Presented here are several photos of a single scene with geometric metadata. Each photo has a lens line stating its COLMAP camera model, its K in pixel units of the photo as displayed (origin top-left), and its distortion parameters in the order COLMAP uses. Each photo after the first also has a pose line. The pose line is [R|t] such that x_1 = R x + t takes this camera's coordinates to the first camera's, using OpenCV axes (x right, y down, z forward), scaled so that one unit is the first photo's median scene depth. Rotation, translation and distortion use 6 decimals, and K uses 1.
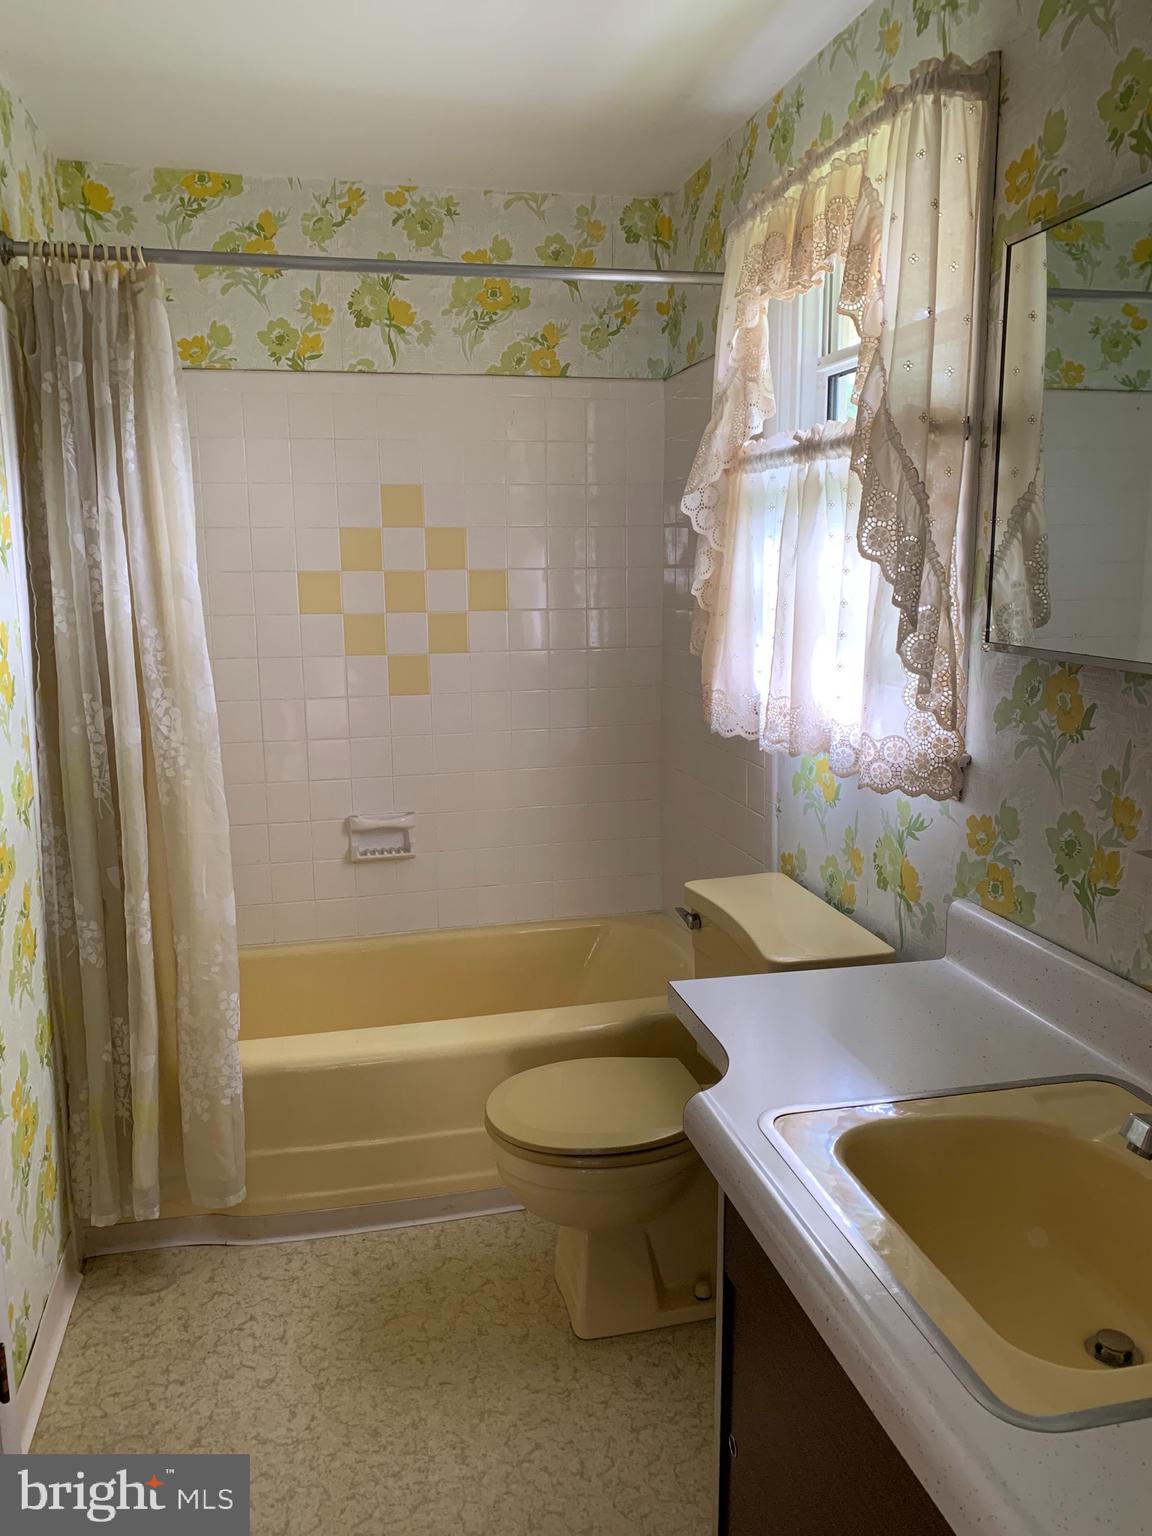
lens RADIAL K [[1164.3, 0, 550.0], [0, 1164.3, 770.9], [0, 0, 1]] dist [-0.000442, -0.010060]
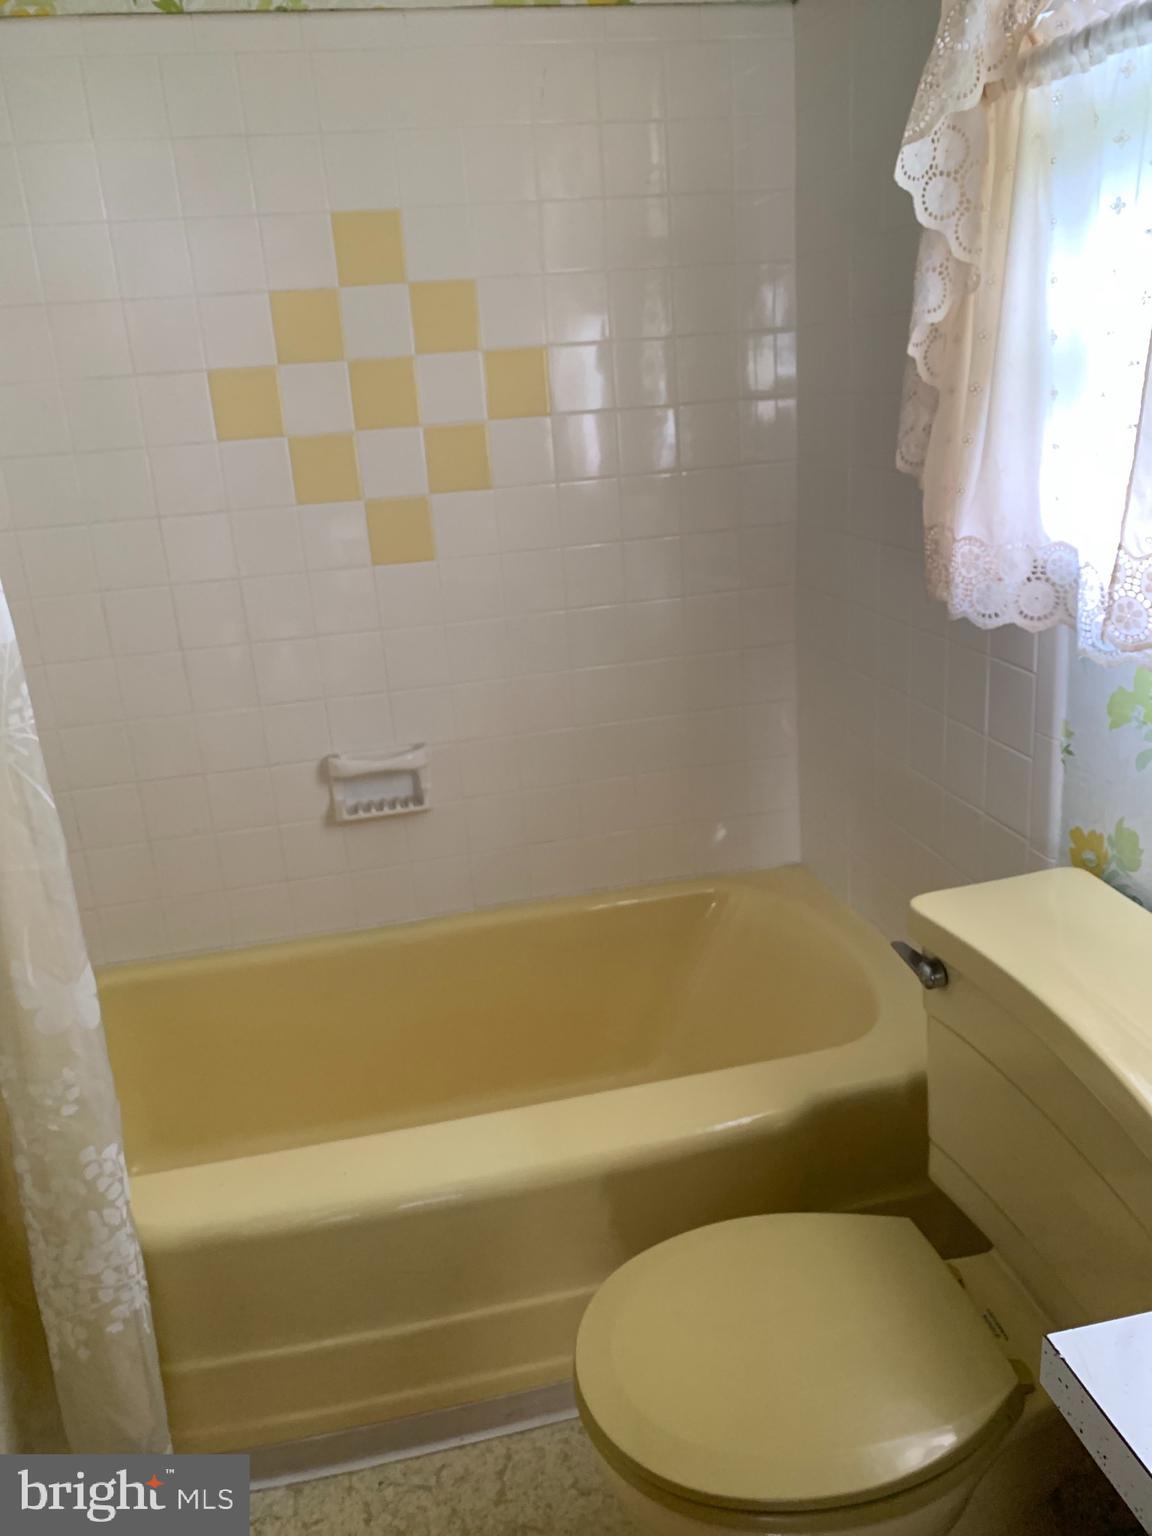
lens RADIAL K [[1164.3, 0, 550.0], [0, 1164.3, 770.9], [0, 0, 1]] dist [-0.000442, -0.010060]
pose [[0.998060, -0.049630, -0.037592, -0.029652], [0.054653, 0.987601, 0.147164, -0.053235], [0.029822, -0.148933, 0.988398, 0.455390]]
